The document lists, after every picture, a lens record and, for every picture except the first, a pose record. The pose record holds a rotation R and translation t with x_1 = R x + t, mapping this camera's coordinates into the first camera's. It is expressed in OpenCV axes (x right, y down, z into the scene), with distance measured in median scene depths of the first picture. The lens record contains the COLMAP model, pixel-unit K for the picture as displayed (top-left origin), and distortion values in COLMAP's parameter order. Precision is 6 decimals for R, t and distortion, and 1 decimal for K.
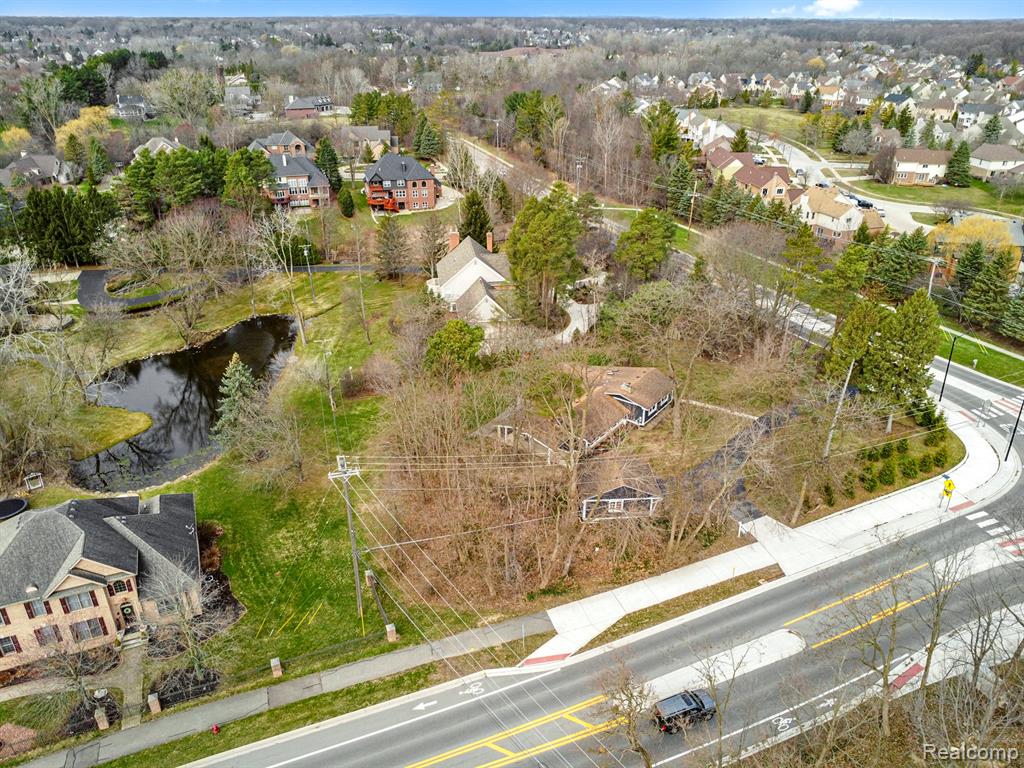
lens RADIAL K [[749.3, 0, 509.8], [0, 749.3, 377.4], [0, 0, 1]] dist [-0.033937, 0.006525]
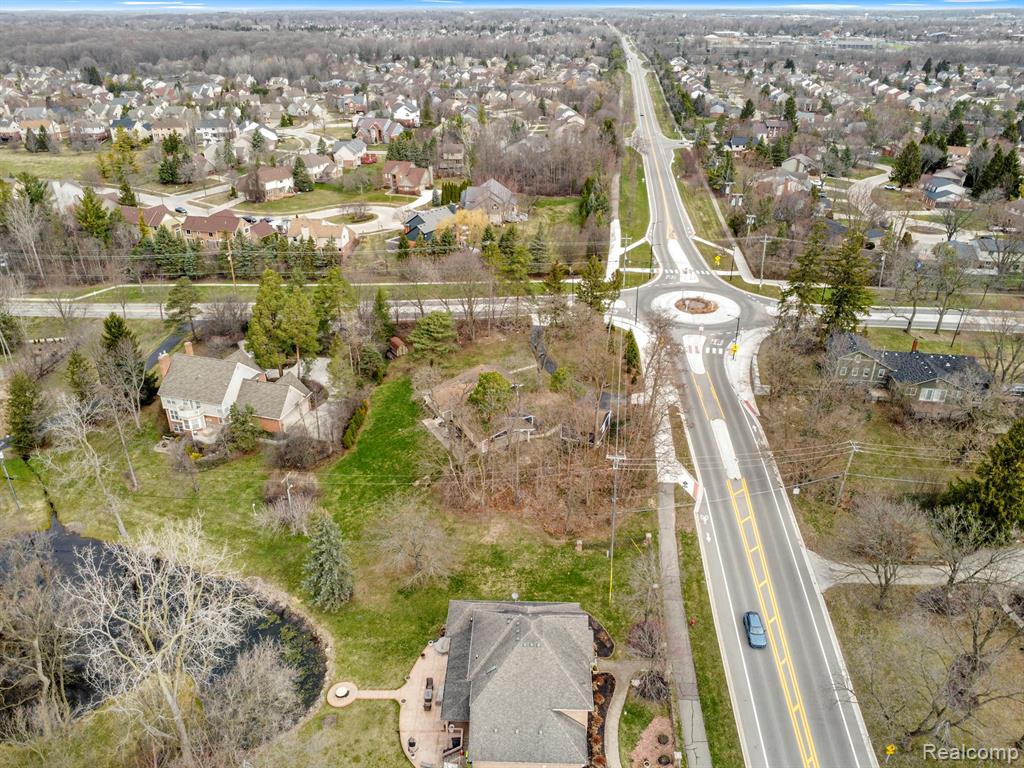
lens RADIAL K [[749.3, 0, 509.8], [0, 749.3, 377.4], [0, 0, 1]] dist [-0.033937, 0.006525]
pose [[0.422280, -0.403716, 0.811599, -1.267121], [0.394638, 0.887919, 0.236348, -0.407440], [-0.816052, 0.220483, 0.534272, 0.262503]]
